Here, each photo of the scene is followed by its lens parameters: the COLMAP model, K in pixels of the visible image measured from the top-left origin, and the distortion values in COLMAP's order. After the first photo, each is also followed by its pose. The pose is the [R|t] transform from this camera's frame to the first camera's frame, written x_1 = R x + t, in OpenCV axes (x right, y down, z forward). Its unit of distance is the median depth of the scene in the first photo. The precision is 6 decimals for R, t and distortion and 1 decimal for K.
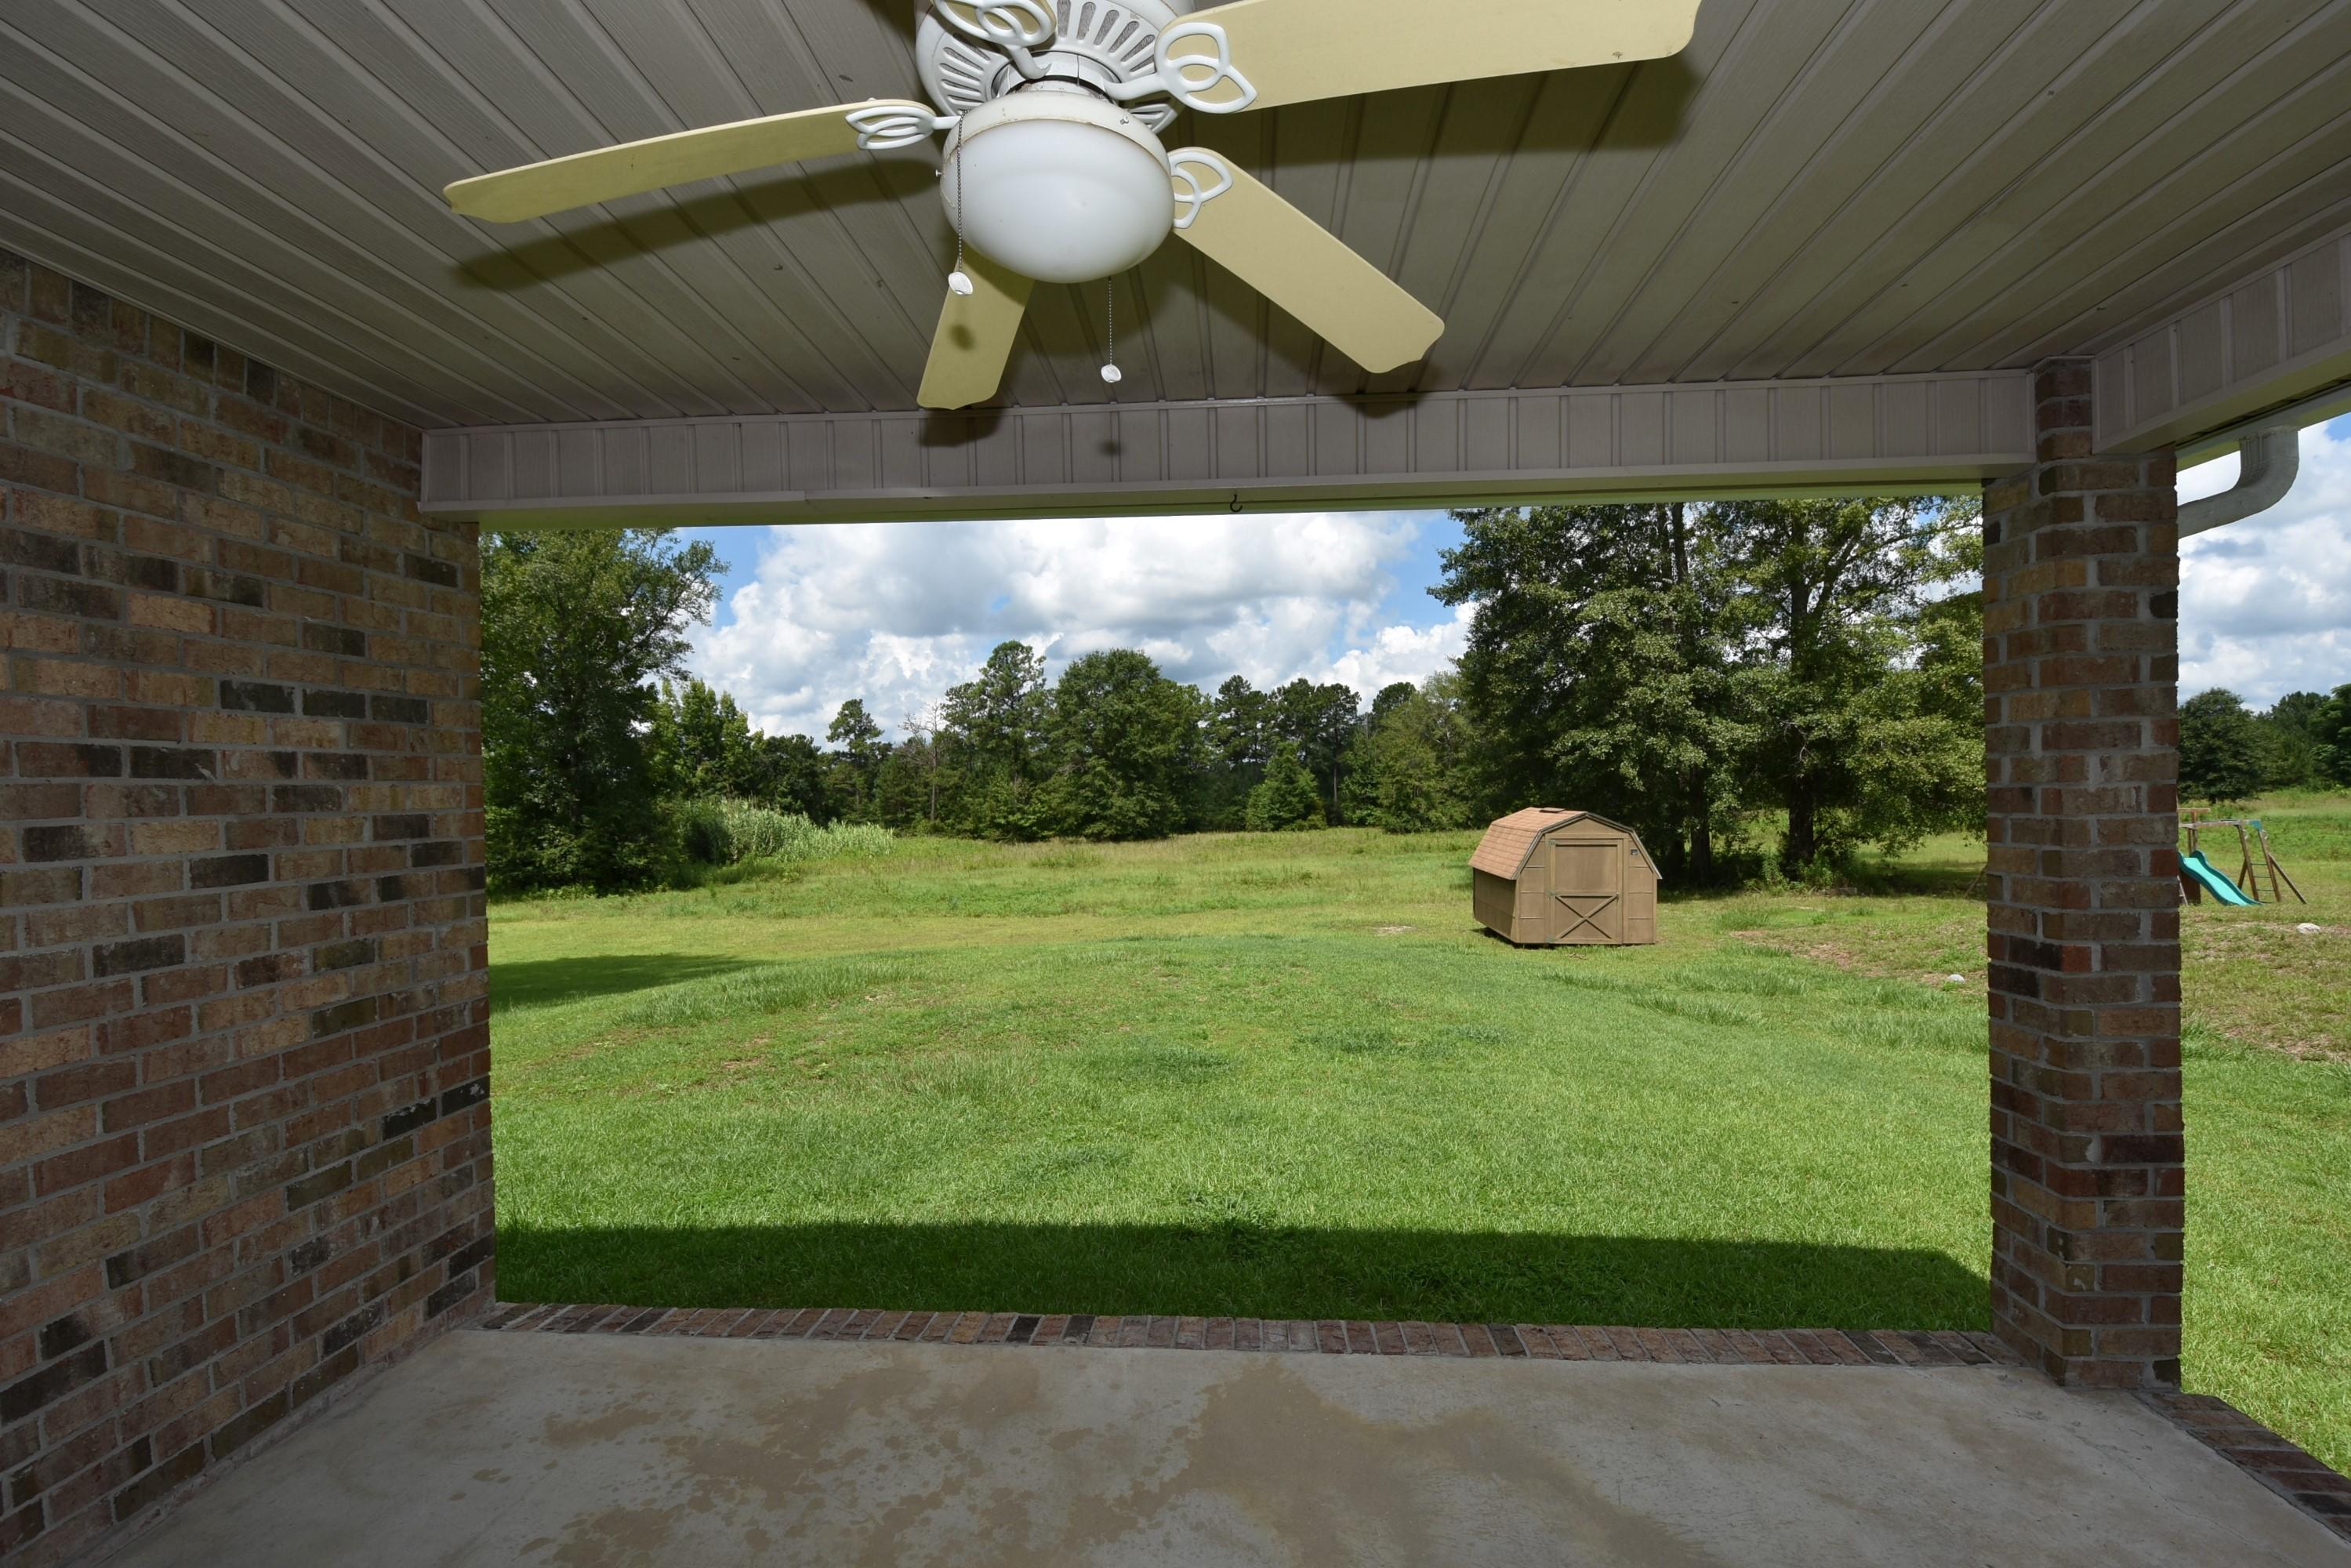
lens RADIAL K [[1087.2, 0, 1175.5], [0, 1087.2, 784.0], [0, 0, 1]] dist [0.001021, -0.011494]
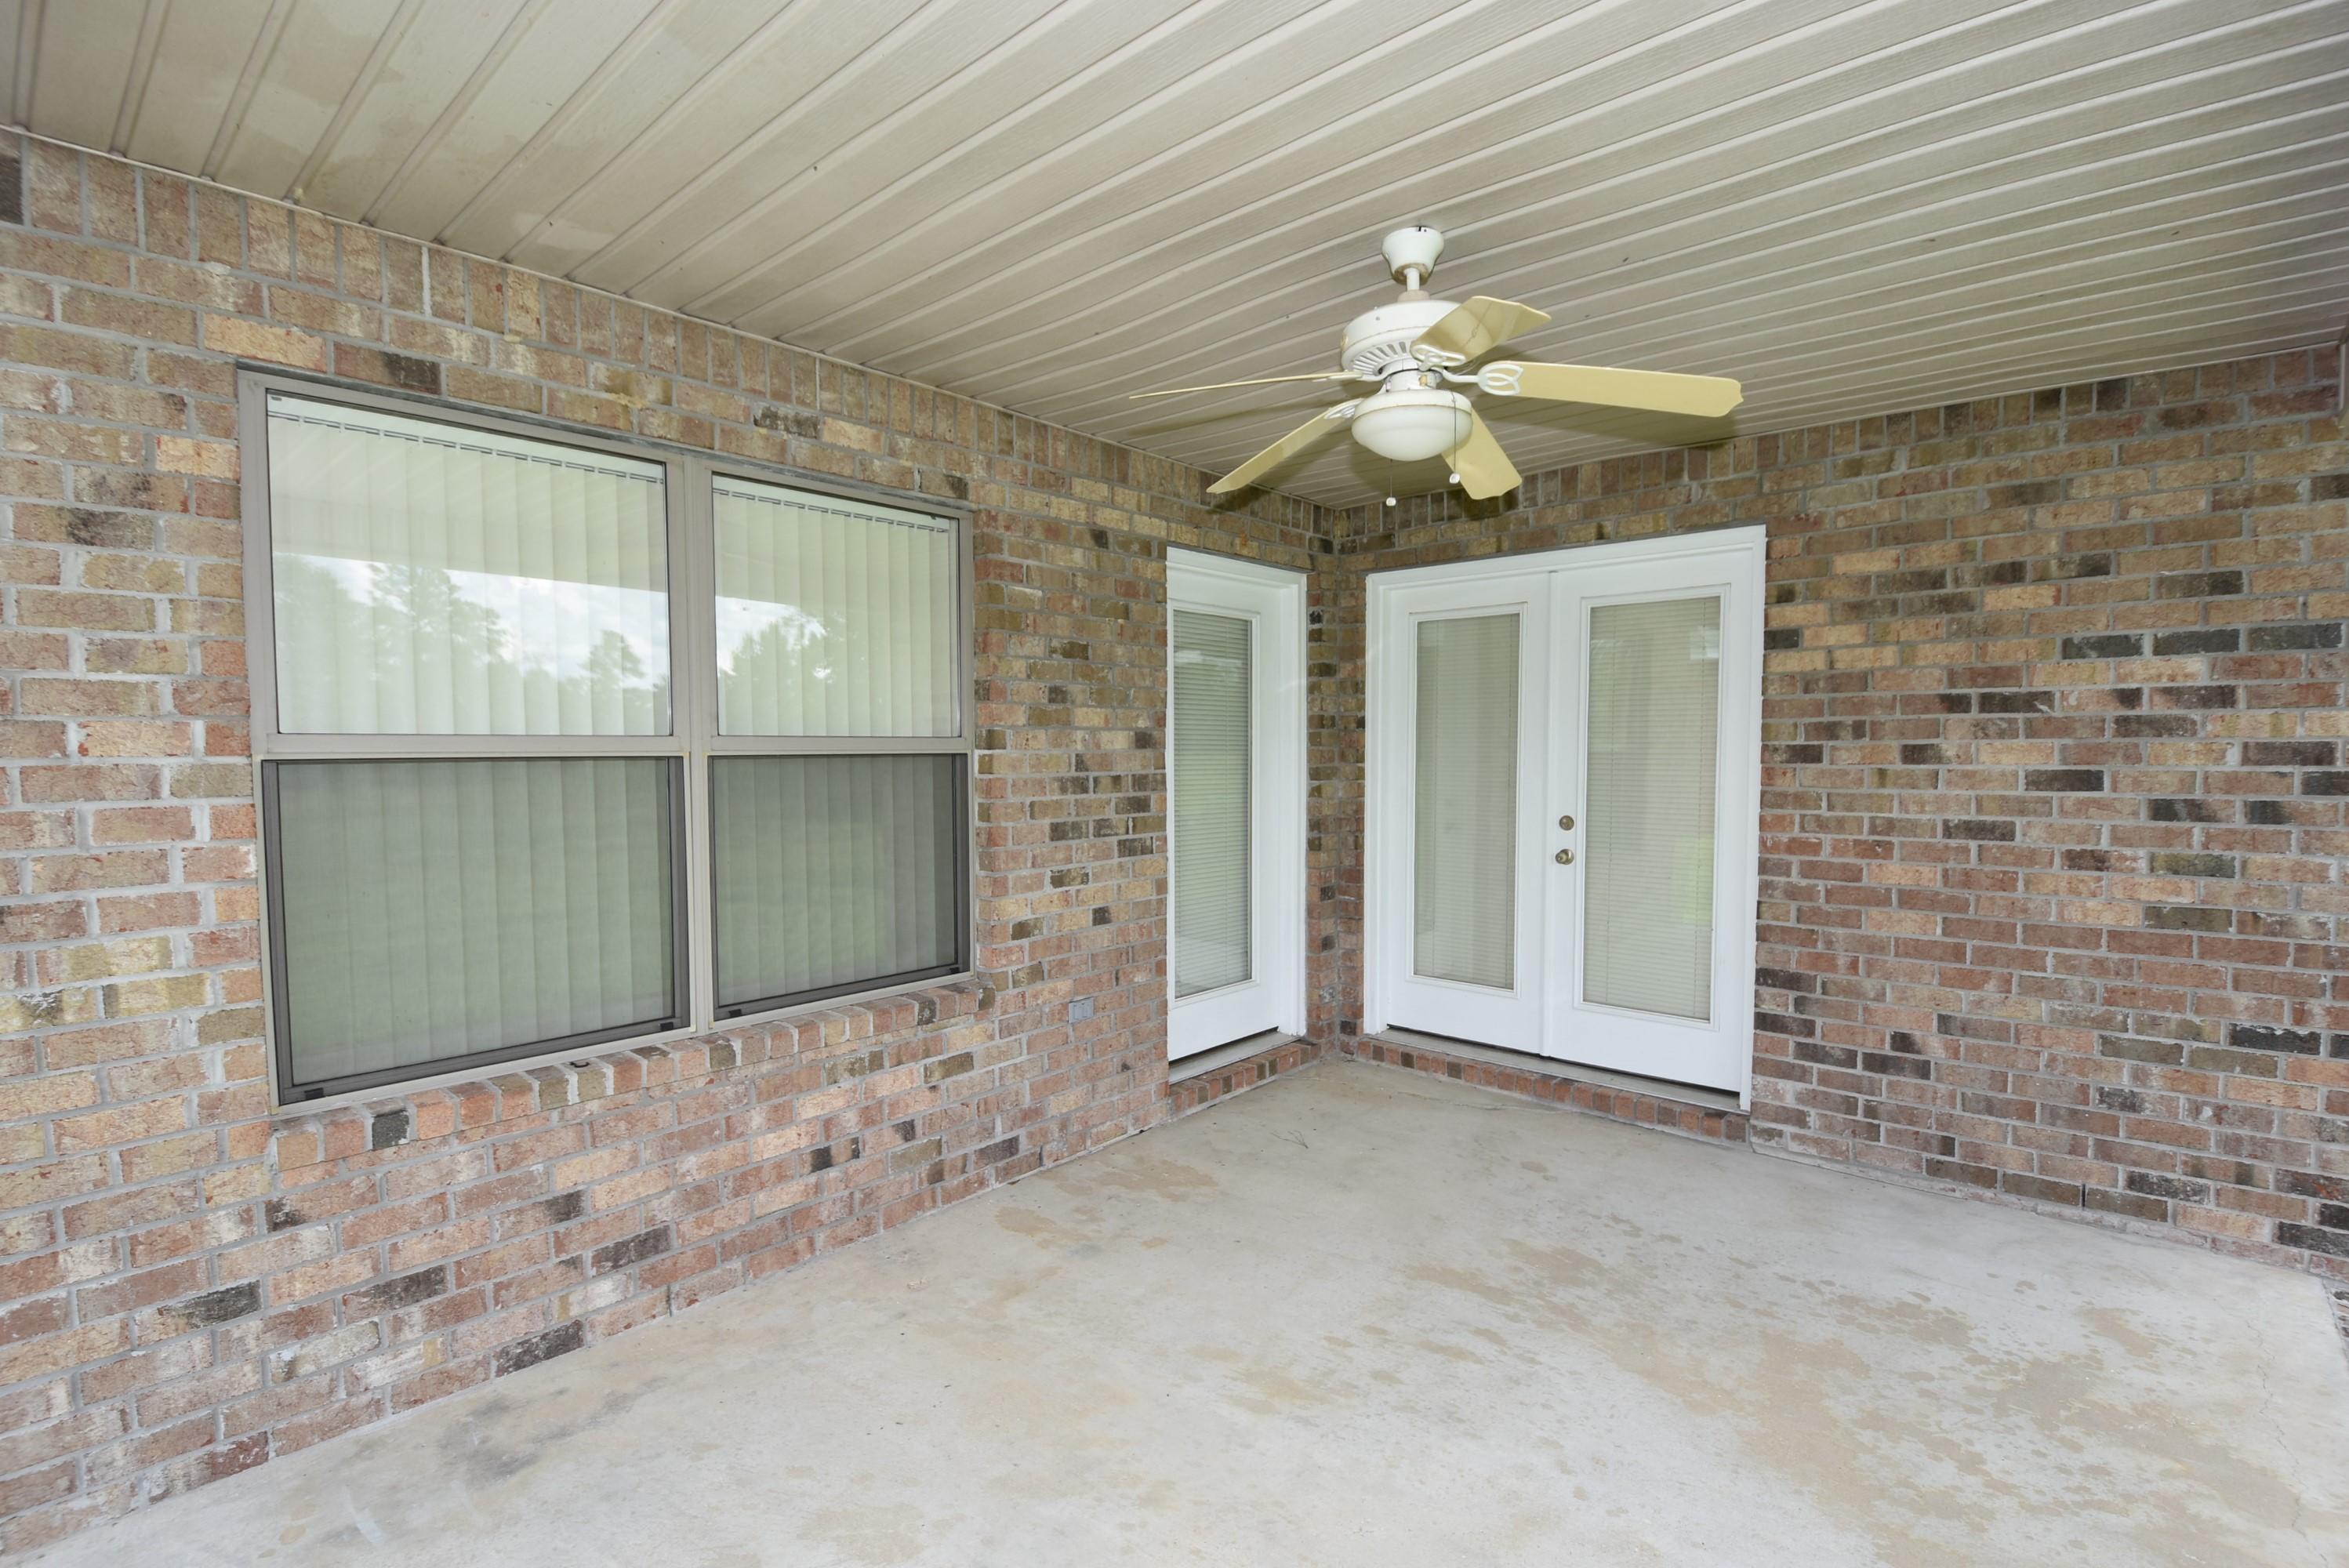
lens RADIAL K [[1086.1, 0, 1174.5], [0, 1086.1, 784.0], [0, 0, 1]] dist [0.001021, -0.011494]
pose [[-0.622930, 0.027919, -0.781779, 0.825422], [0.007562, 0.999531, 0.029670, 0.035064], [0.782241, 0.012571, -0.622849, 0.934597]]
